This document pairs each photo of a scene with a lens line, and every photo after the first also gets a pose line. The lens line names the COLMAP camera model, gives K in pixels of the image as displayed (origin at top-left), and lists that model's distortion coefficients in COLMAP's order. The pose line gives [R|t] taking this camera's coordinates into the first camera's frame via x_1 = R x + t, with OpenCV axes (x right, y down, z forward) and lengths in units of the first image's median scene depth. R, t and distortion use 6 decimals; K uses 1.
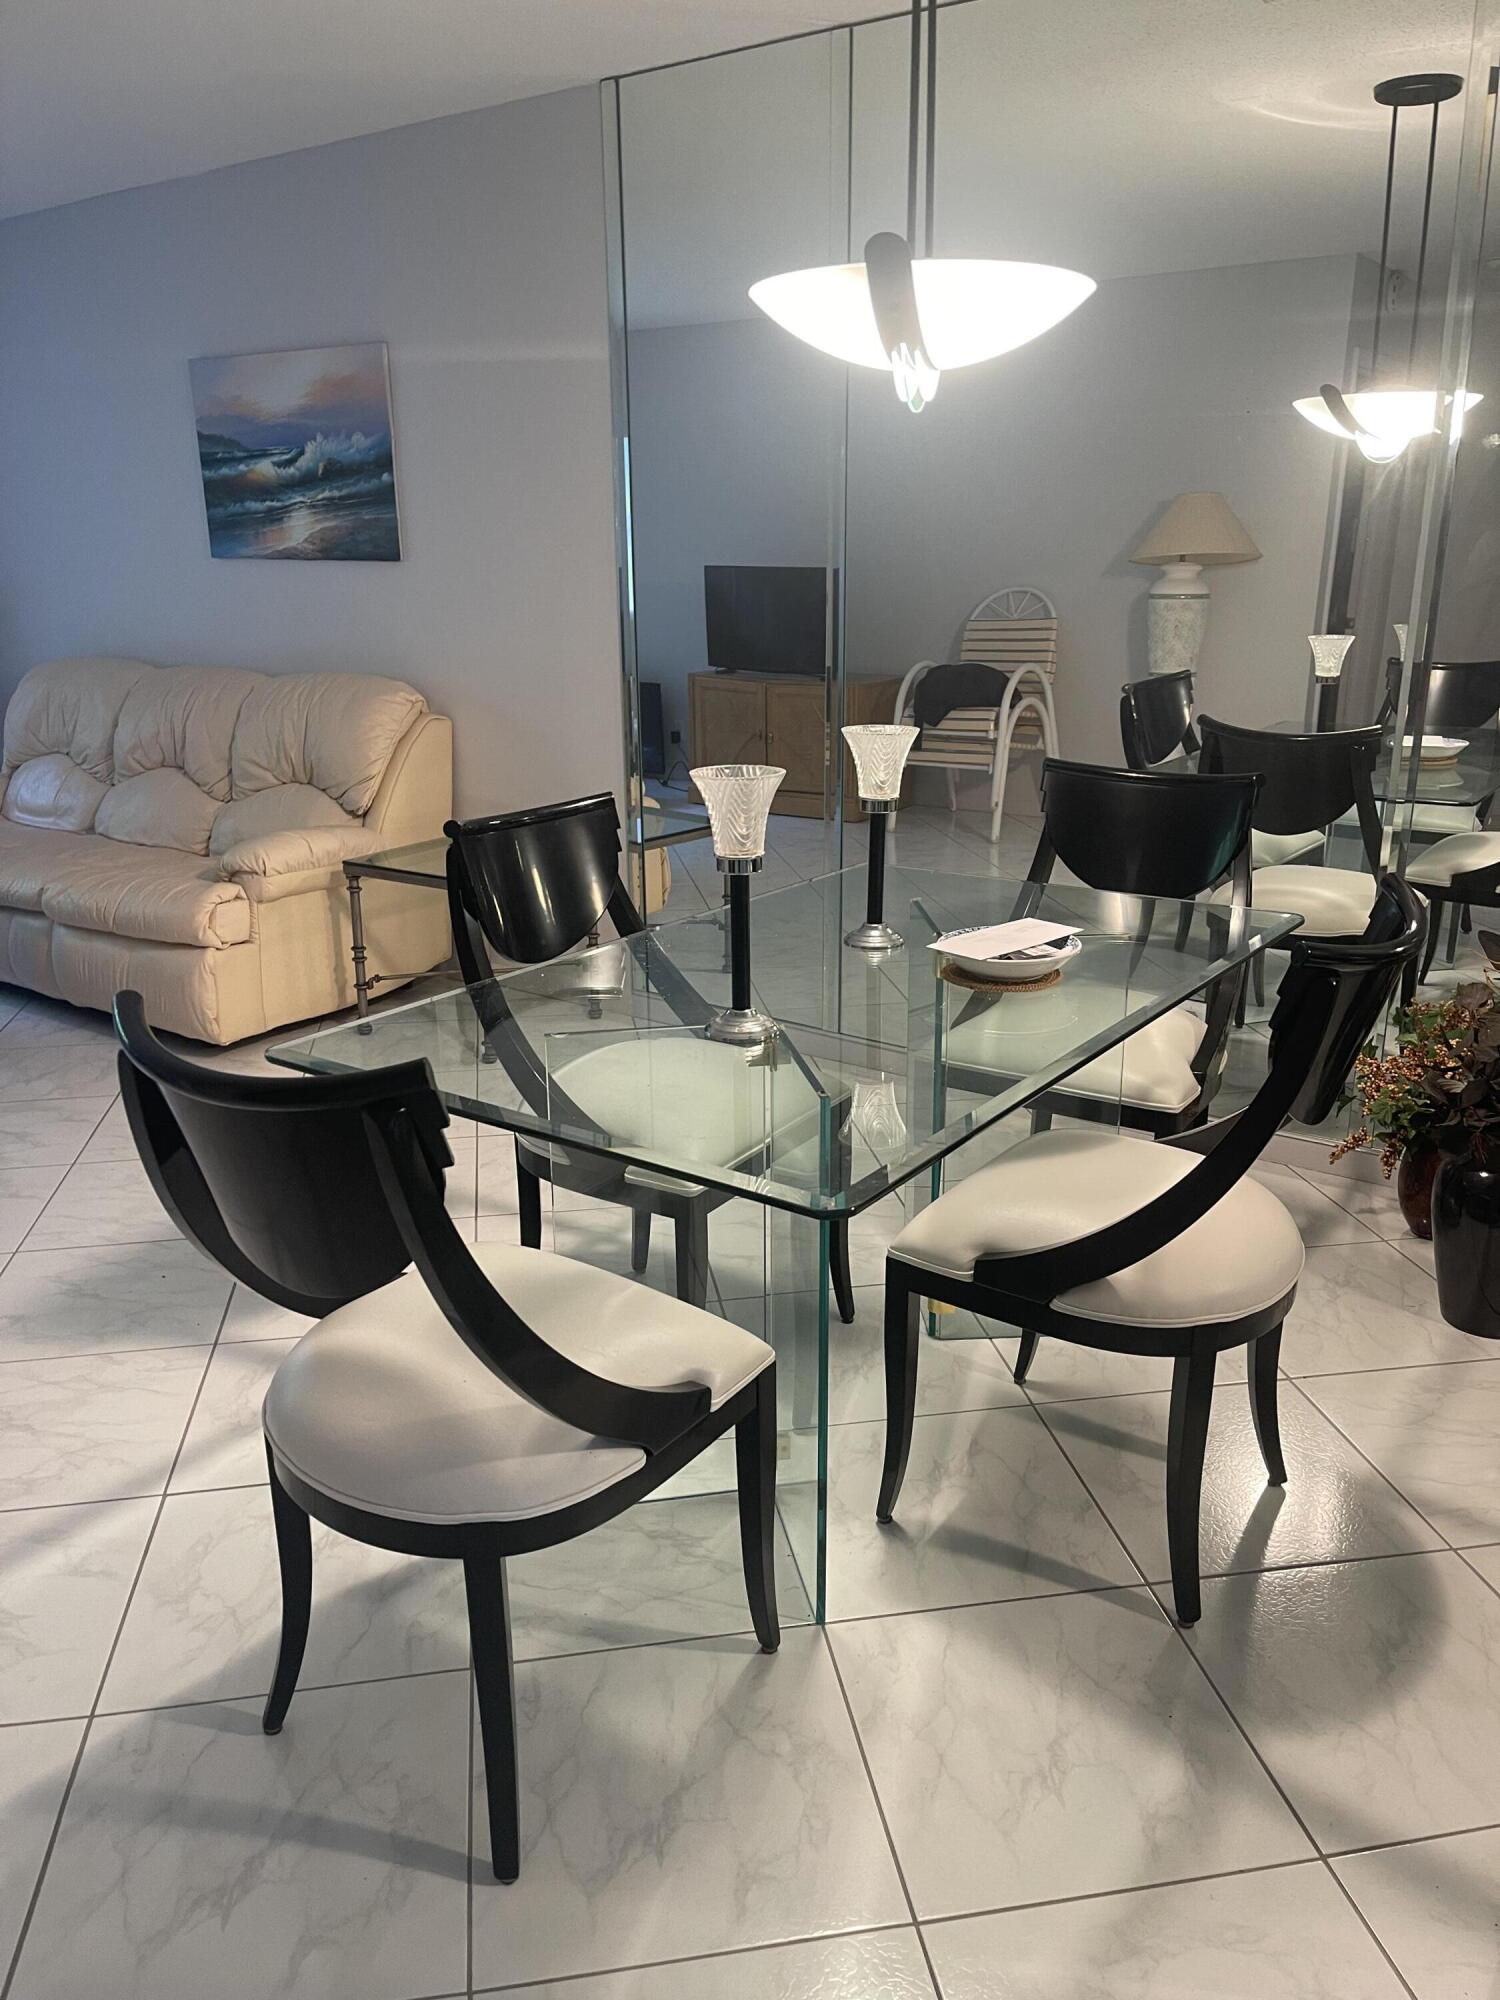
lens RADIAL K [[1512.6, 0, 750.0], [0, 1512.6, 1000.0], [0, 0, 1]] dist [0.007580, 0.002600]
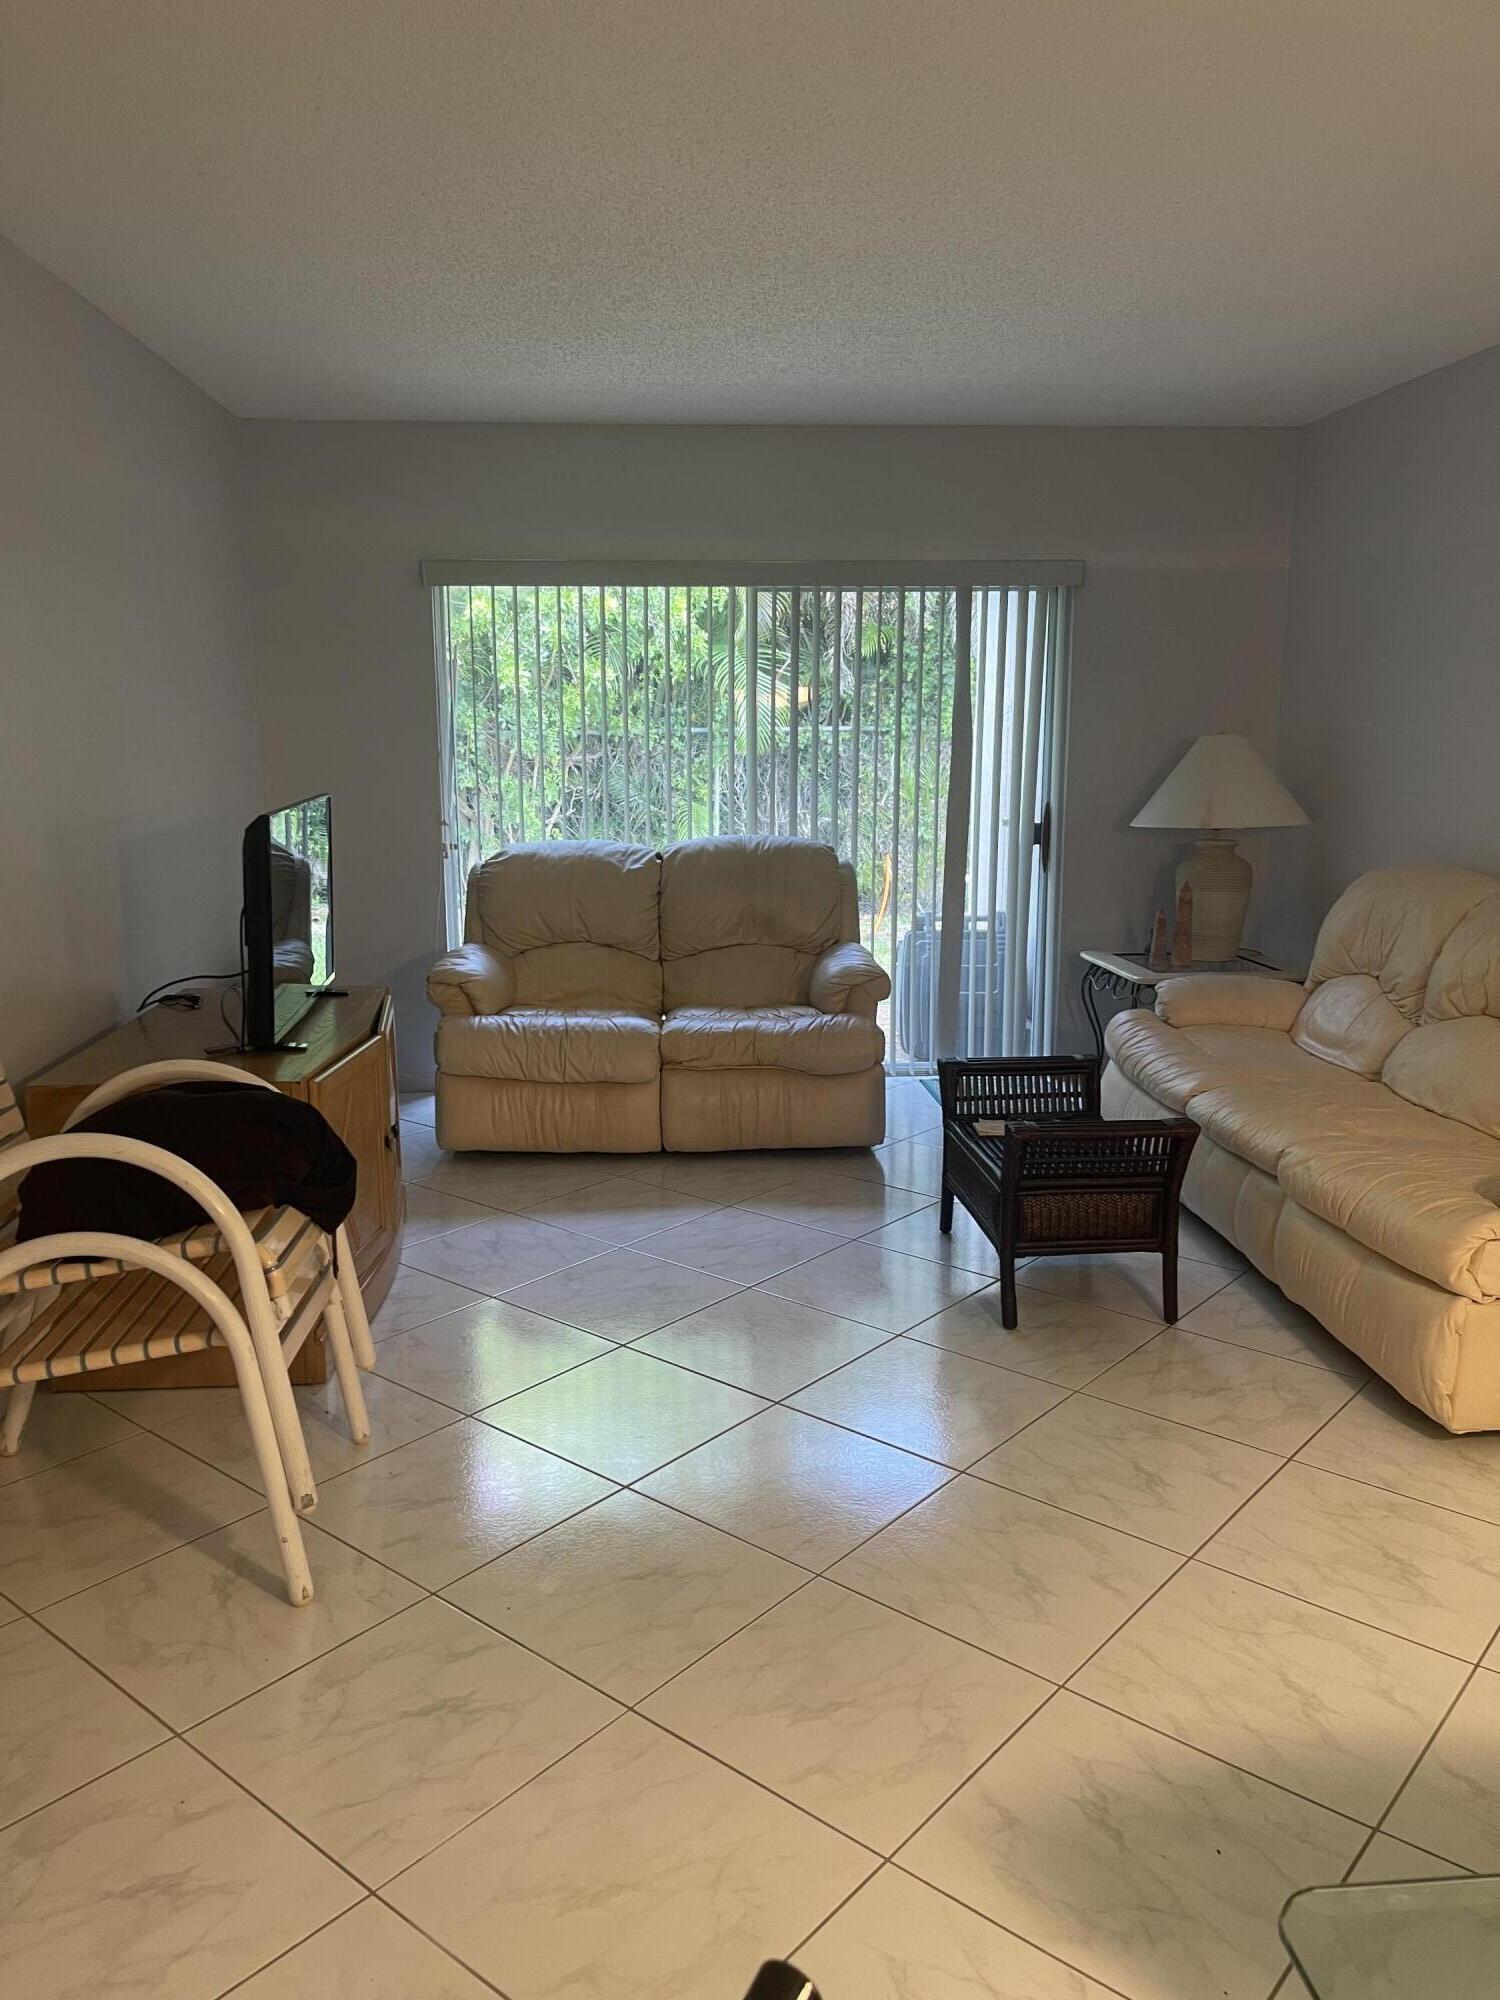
lens RADIAL K [[1512.6, 0, 750.0], [0, 1512.6, 1000.0], [0, 0, 1]] dist [0.007580, 0.002600]
pose [[0.648041, 0.149675, -0.746753, -0.058382], [-0.232198, 0.972646, -0.006553, -0.079500], [0.725346, 0.177641, 0.665069, 0.237908]]
